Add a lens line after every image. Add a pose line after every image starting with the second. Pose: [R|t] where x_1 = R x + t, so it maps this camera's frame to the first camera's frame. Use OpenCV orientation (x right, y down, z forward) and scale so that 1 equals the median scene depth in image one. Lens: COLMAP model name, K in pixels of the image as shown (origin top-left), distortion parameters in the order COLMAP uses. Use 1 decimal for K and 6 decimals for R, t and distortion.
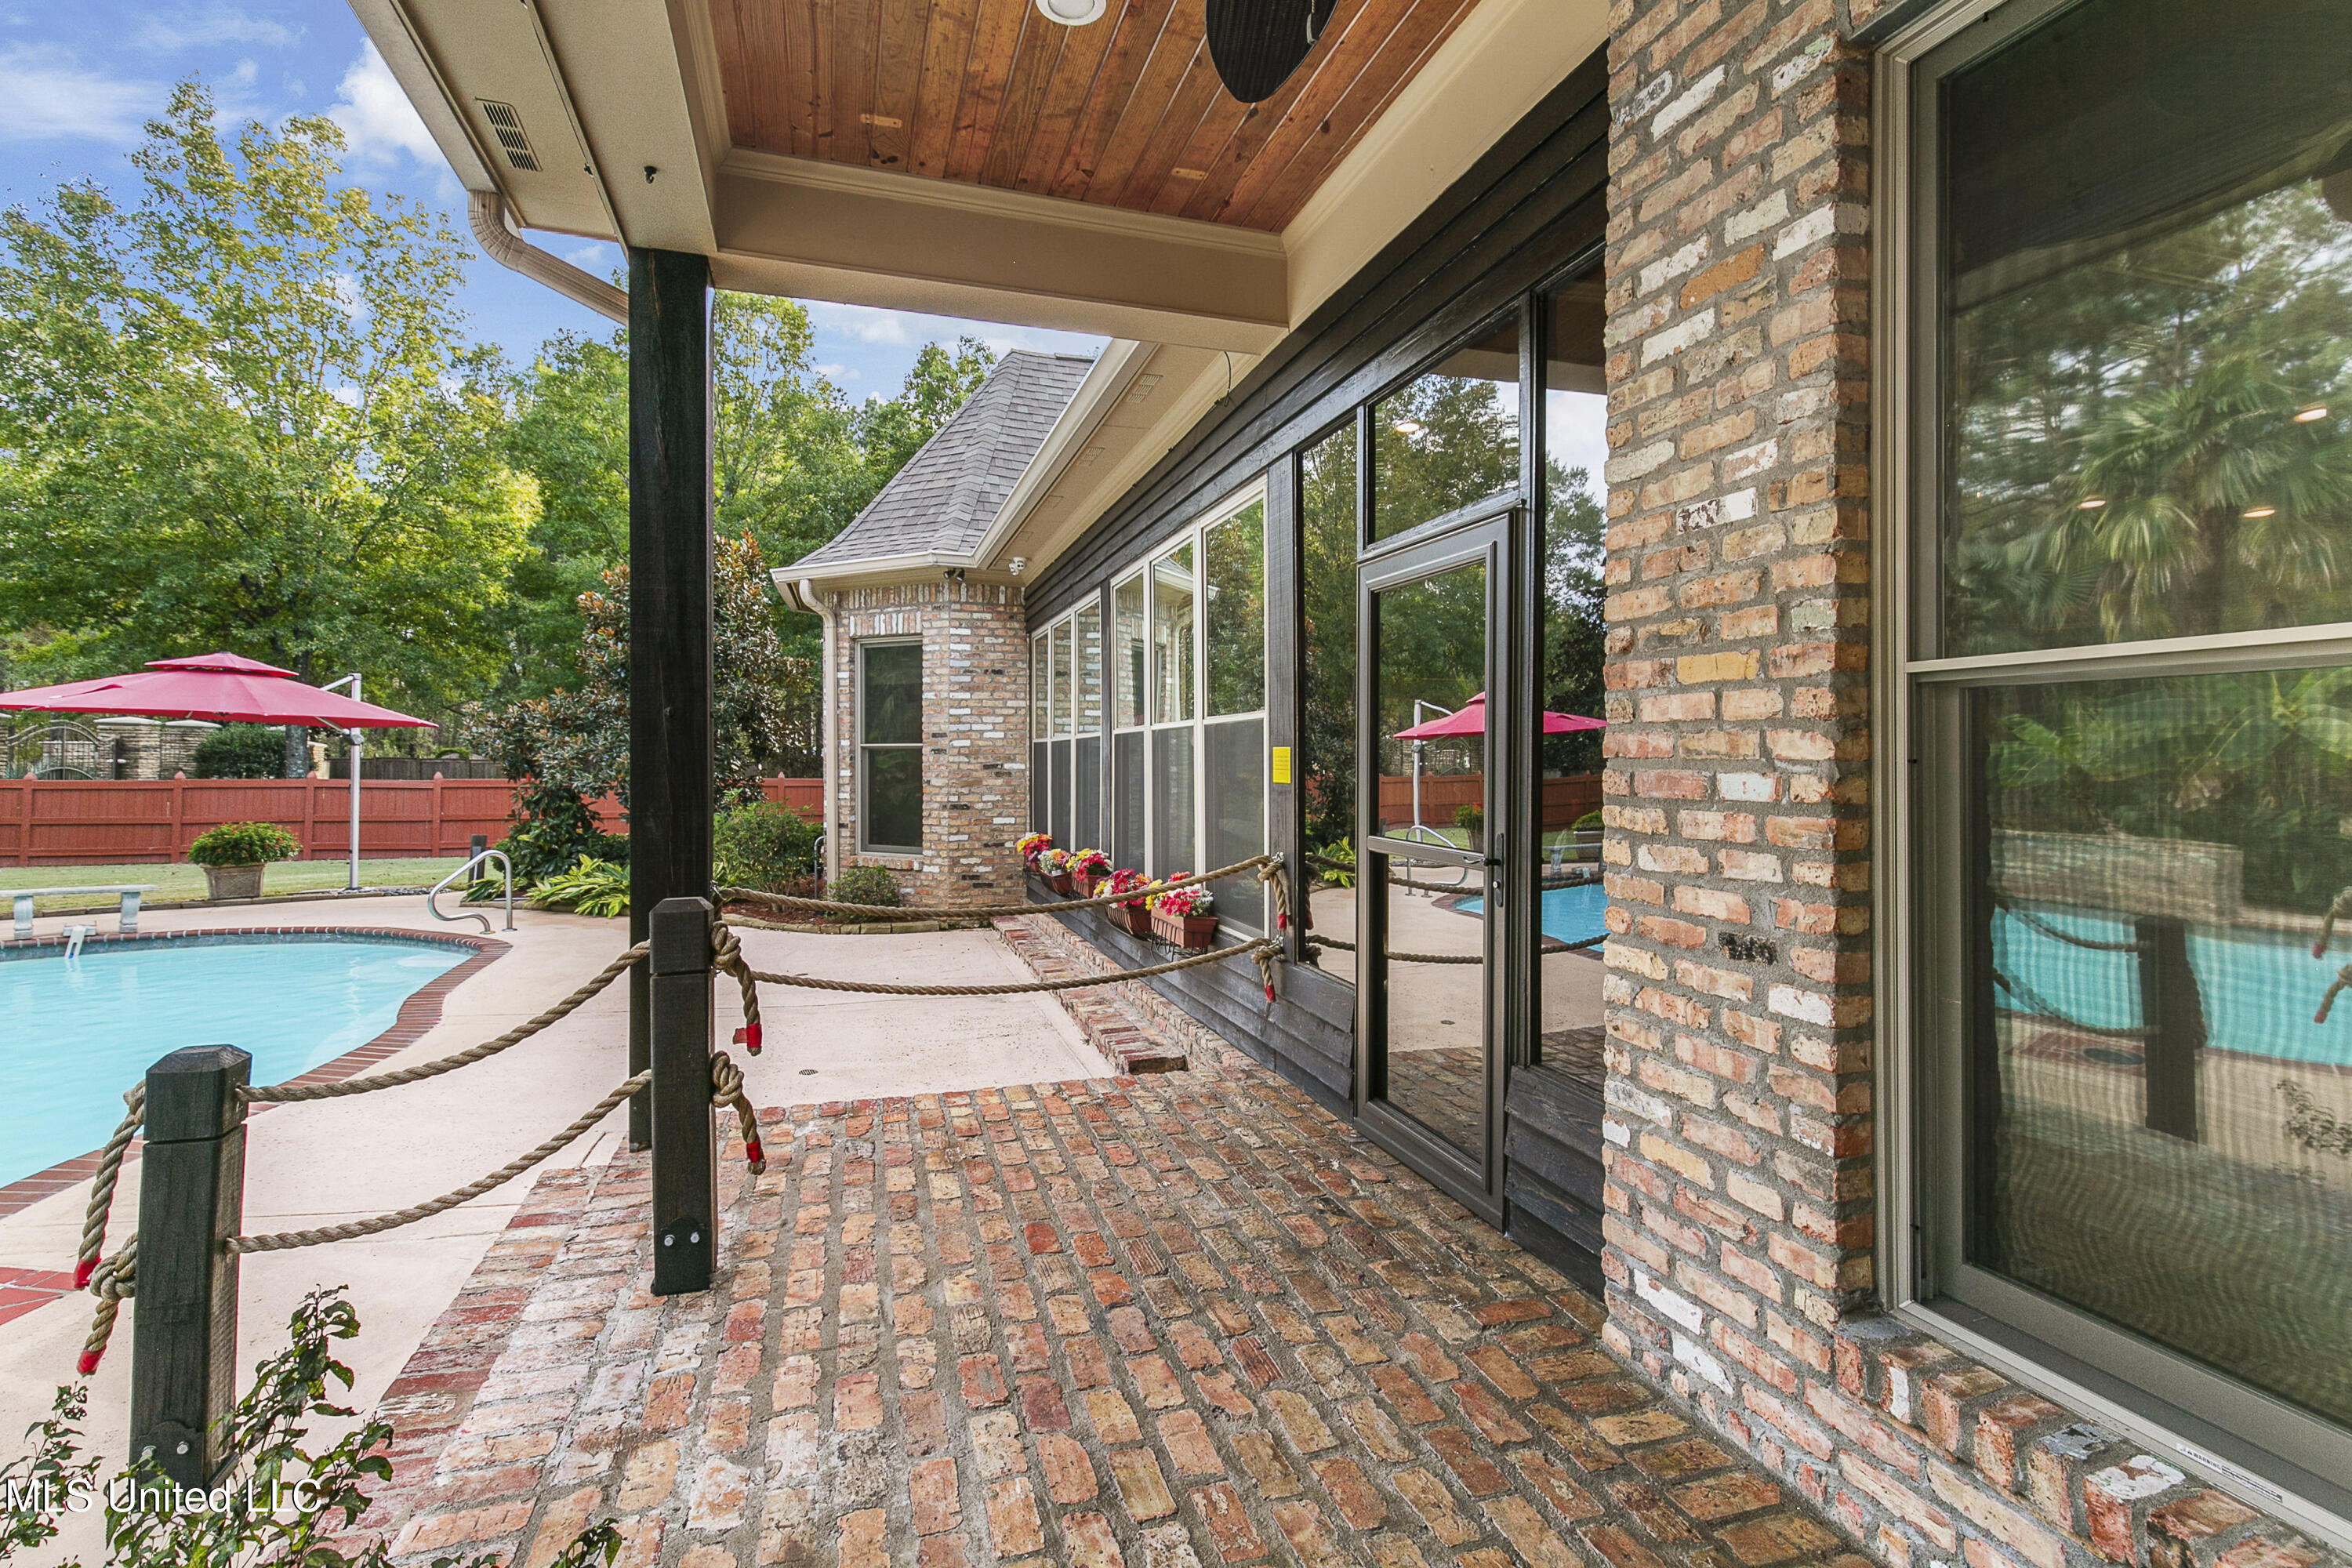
lens RADIAL K [[1047.4, 0, 1176.0], [0, 1047.4, 784.0], [0, 0, 1]] dist [-0.000321, -0.000855]
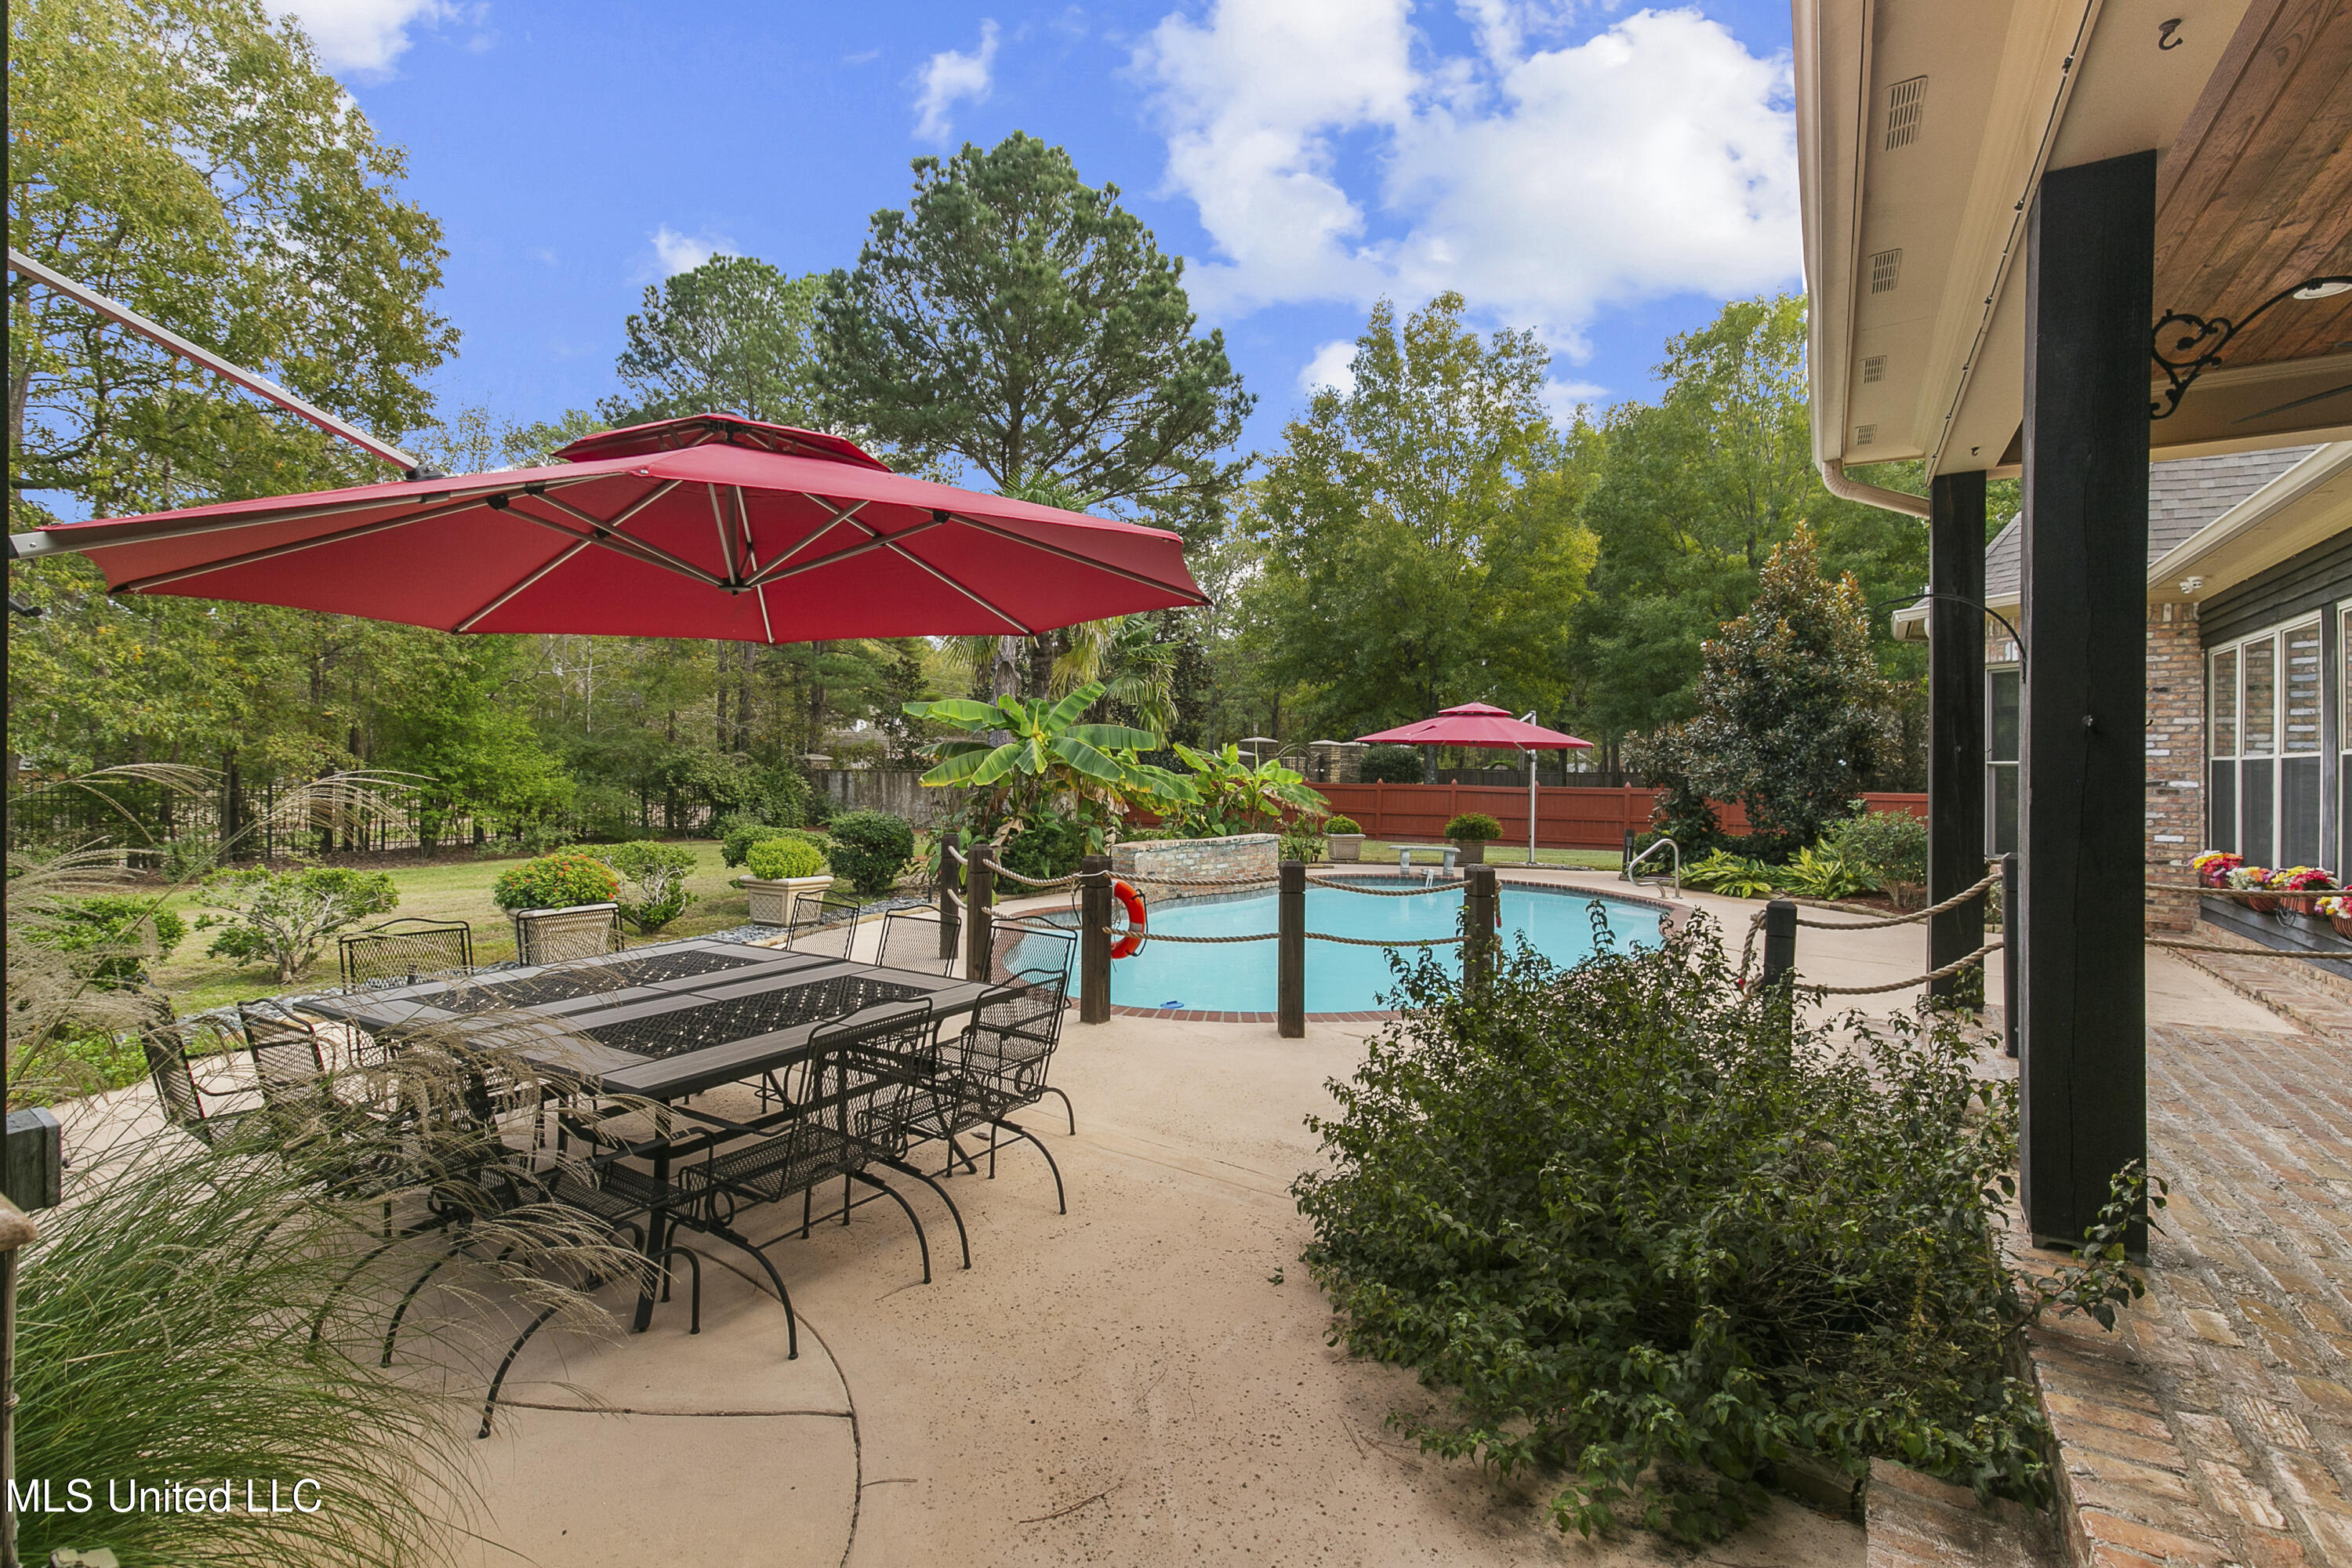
lens RADIAL K [[1047.4, 0, 1176.0], [0, 1047.4, 784.0], [0, 0, 1]] dist [-0.000321, -0.000855]
pose [[0.639163, 0.013546, -0.768952, -0.001581], [-0.020384, 0.999792, 0.000669, 0.001539], [0.768801, 0.015247, 0.639306, -0.363052]]
